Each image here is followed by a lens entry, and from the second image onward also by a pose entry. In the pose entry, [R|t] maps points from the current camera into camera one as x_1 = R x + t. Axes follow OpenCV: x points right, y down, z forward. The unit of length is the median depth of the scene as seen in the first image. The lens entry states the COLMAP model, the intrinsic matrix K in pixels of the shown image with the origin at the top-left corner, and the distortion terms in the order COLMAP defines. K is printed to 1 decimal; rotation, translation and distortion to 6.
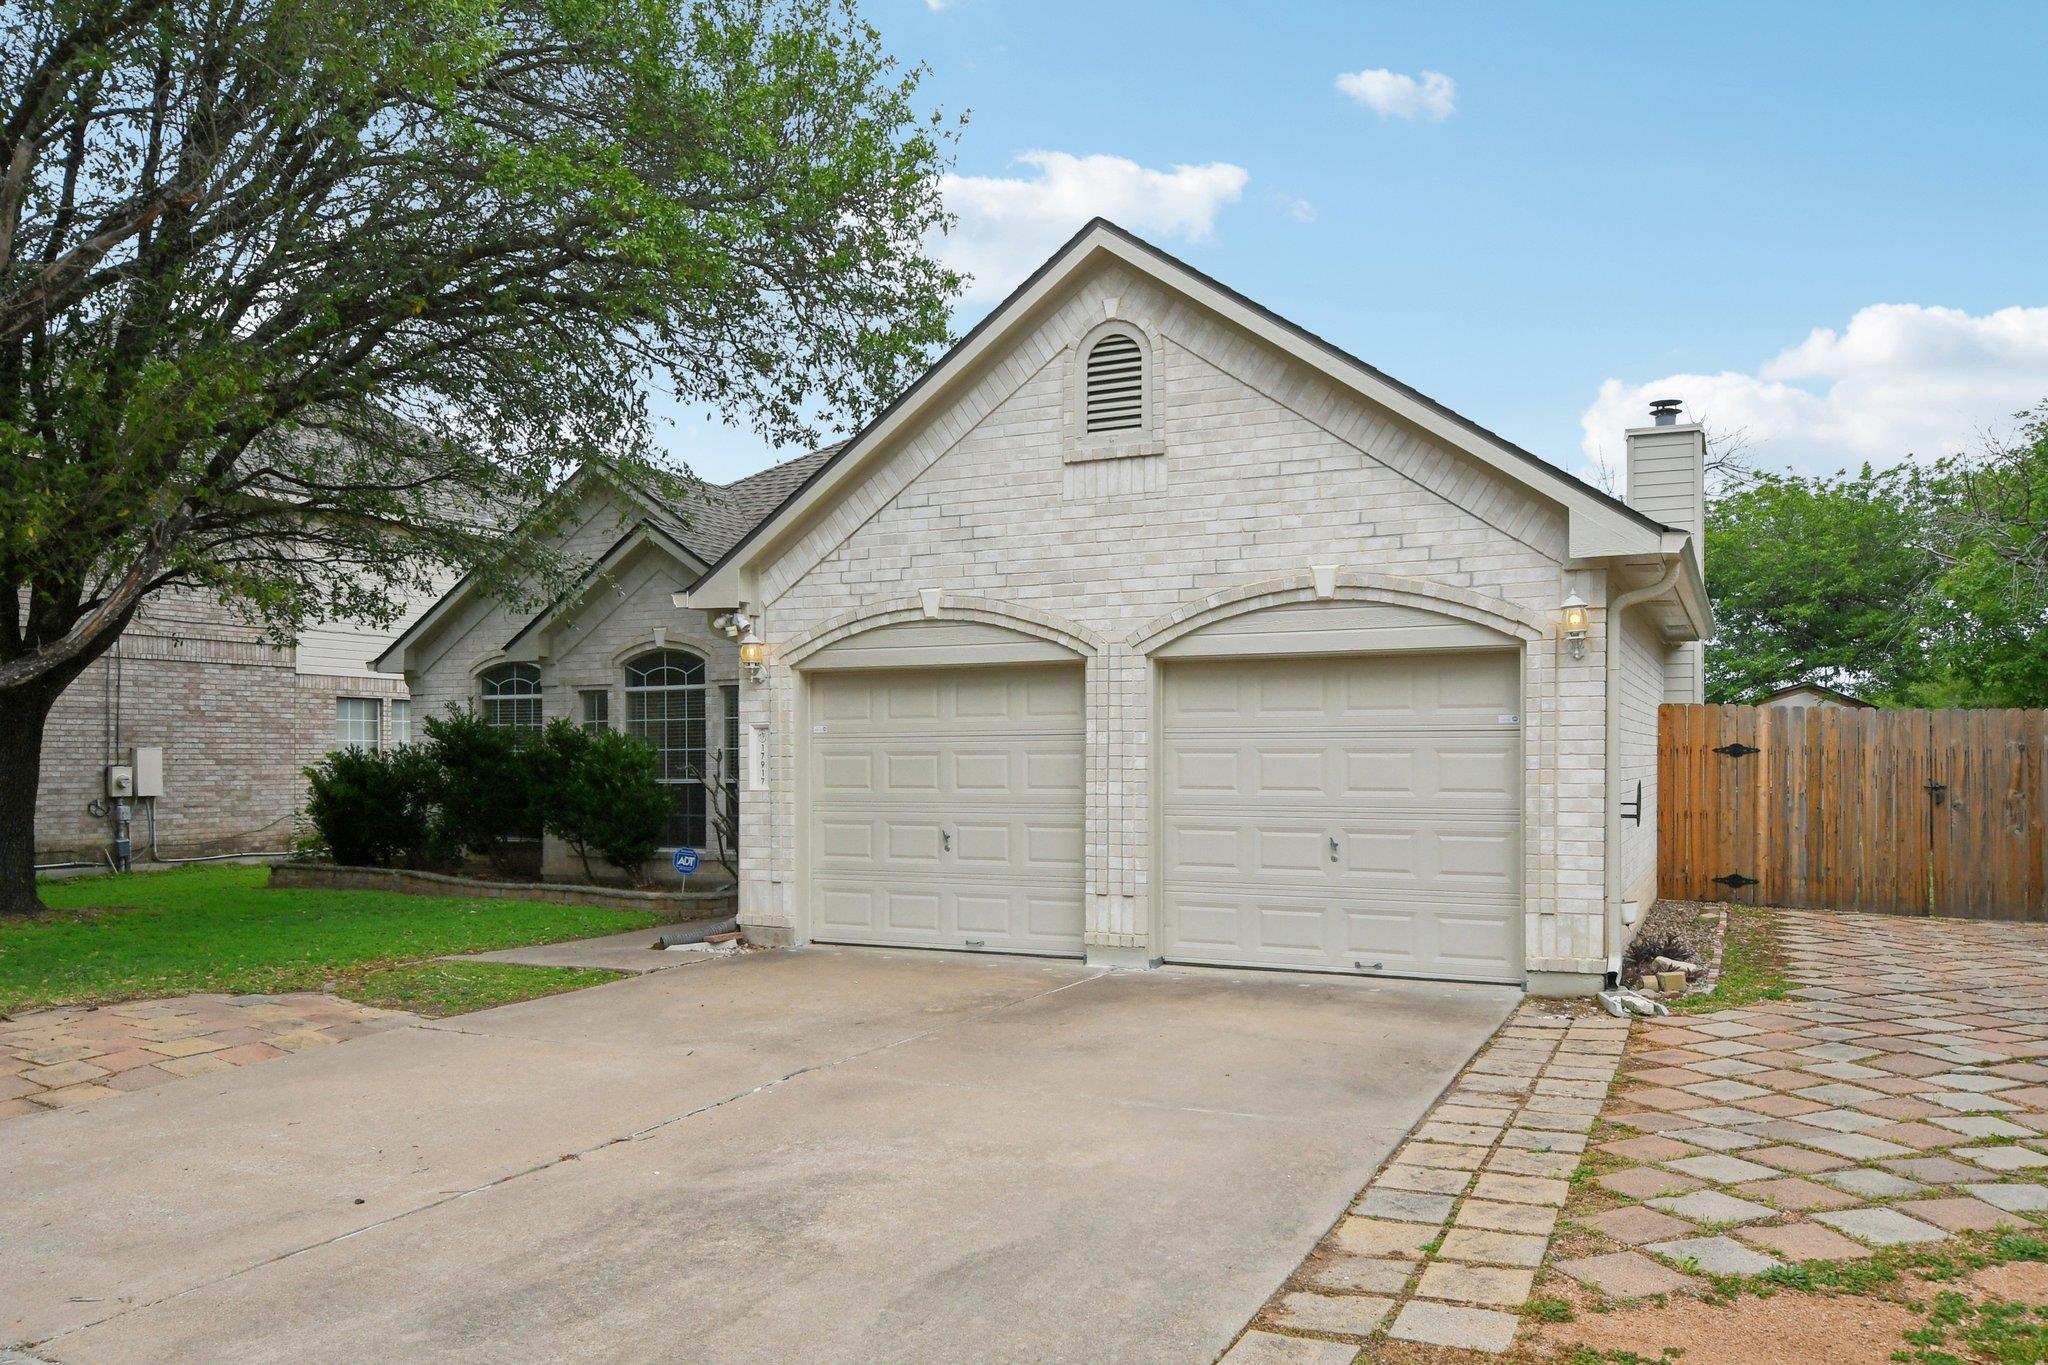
lens RADIAL K [[1483.9, 0, 1022.2], [0, 1483.9, 755.5], [0, 0, 1]] dist [0.005676, 0.004732]
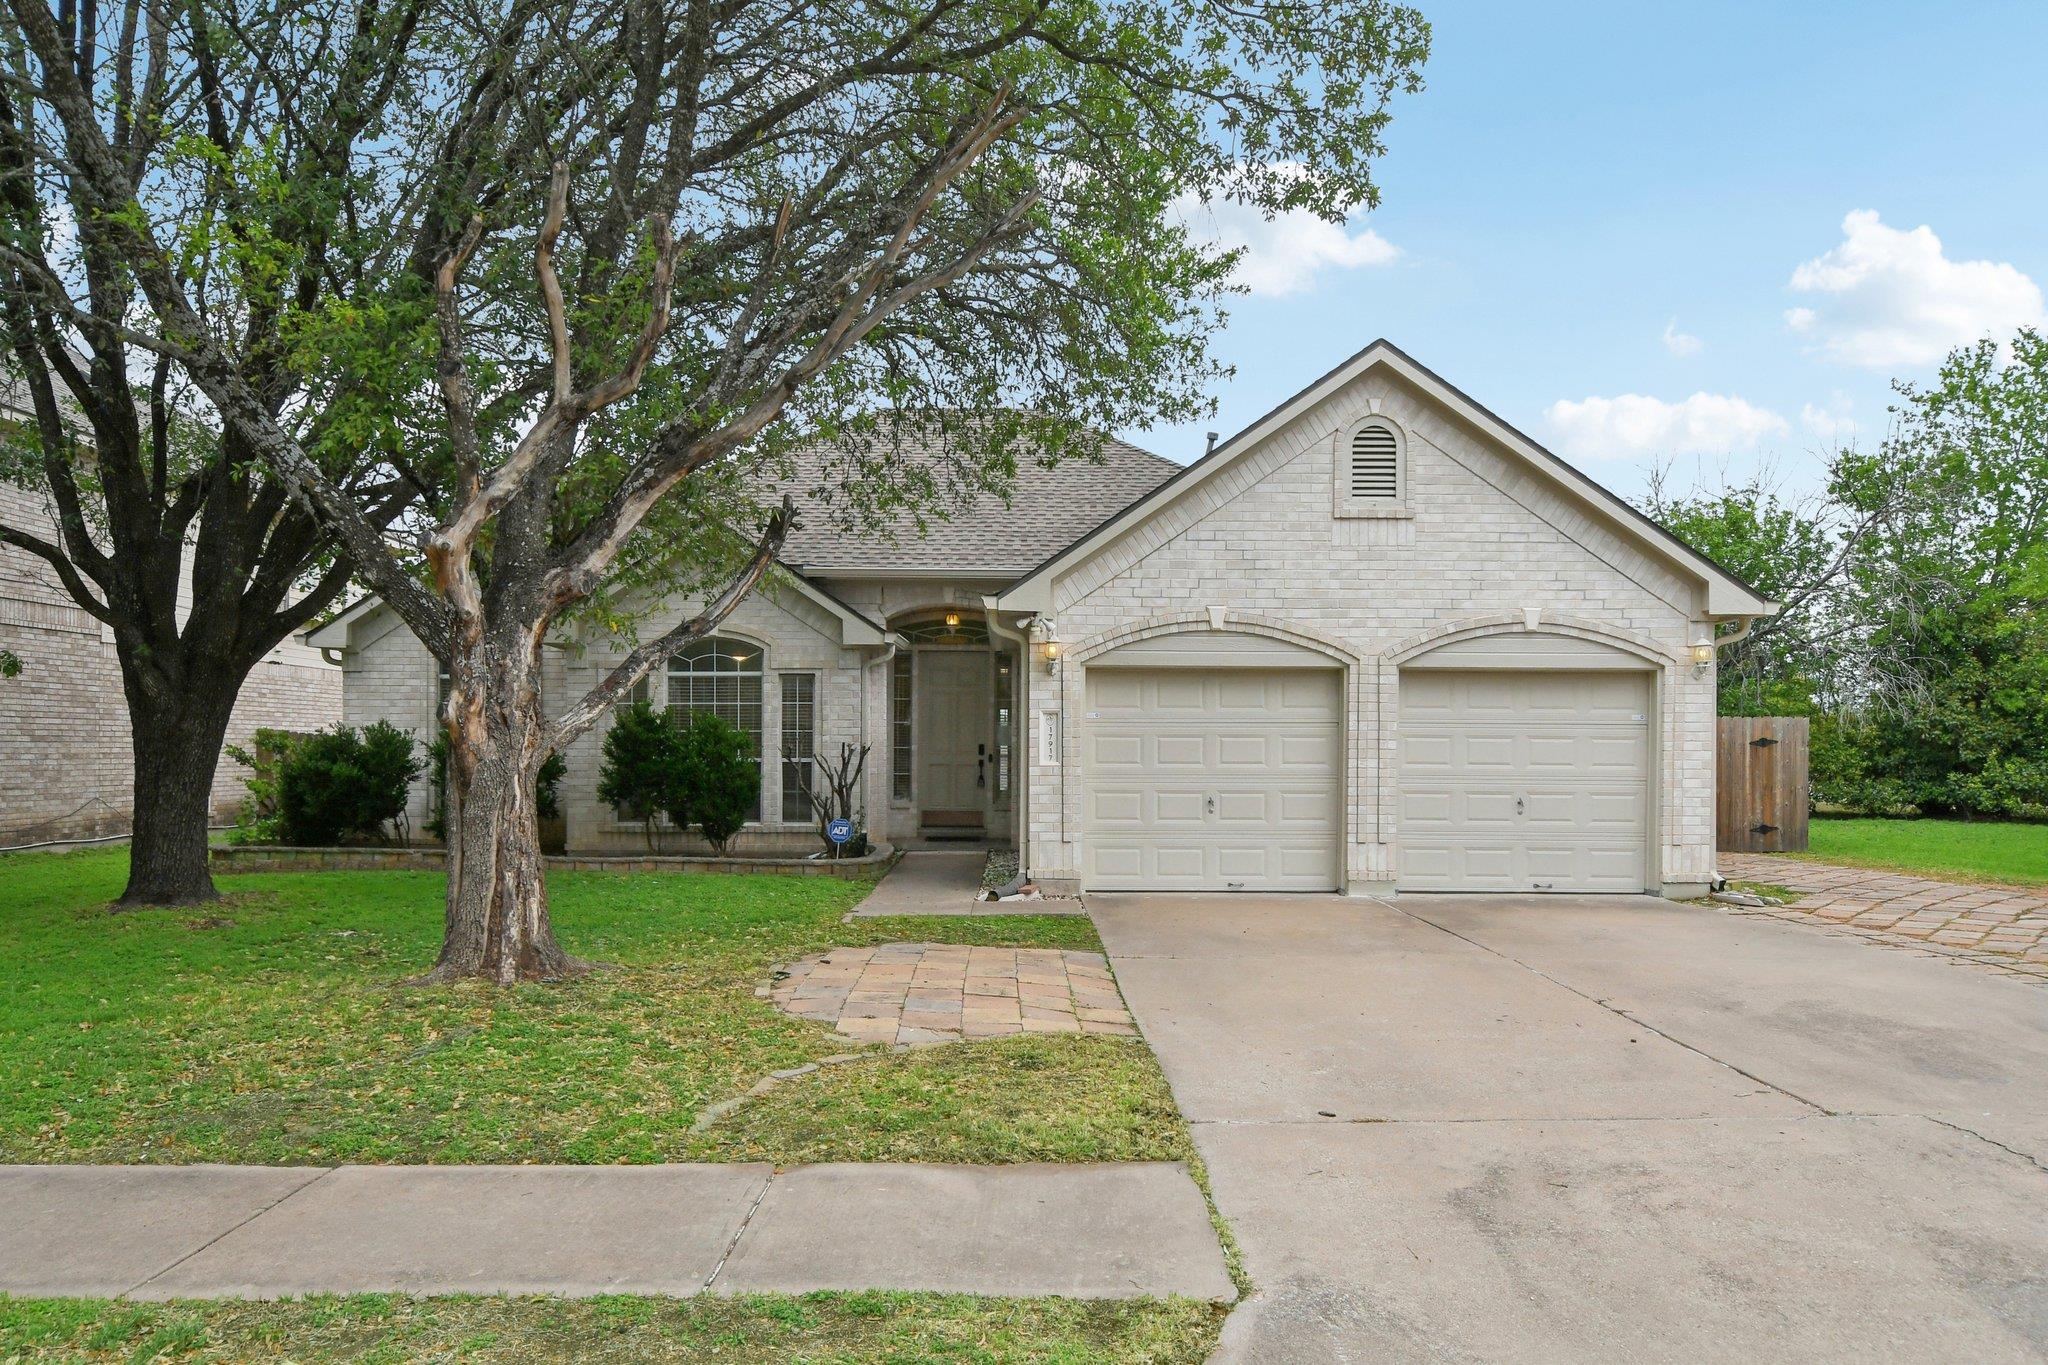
lens RADIAL K [[1333.1, 0, 1025.4], [0, 1333.1, 758.9], [0, 0, 1]] dist [0.002815, 0.000604]
pose [[0.899742, 0.004238, 0.436402, -0.743591], [-0.008436, 0.999935, 0.007682, 0.011315], [-0.436341, -0.010594, 0.899719, 0.049473]]
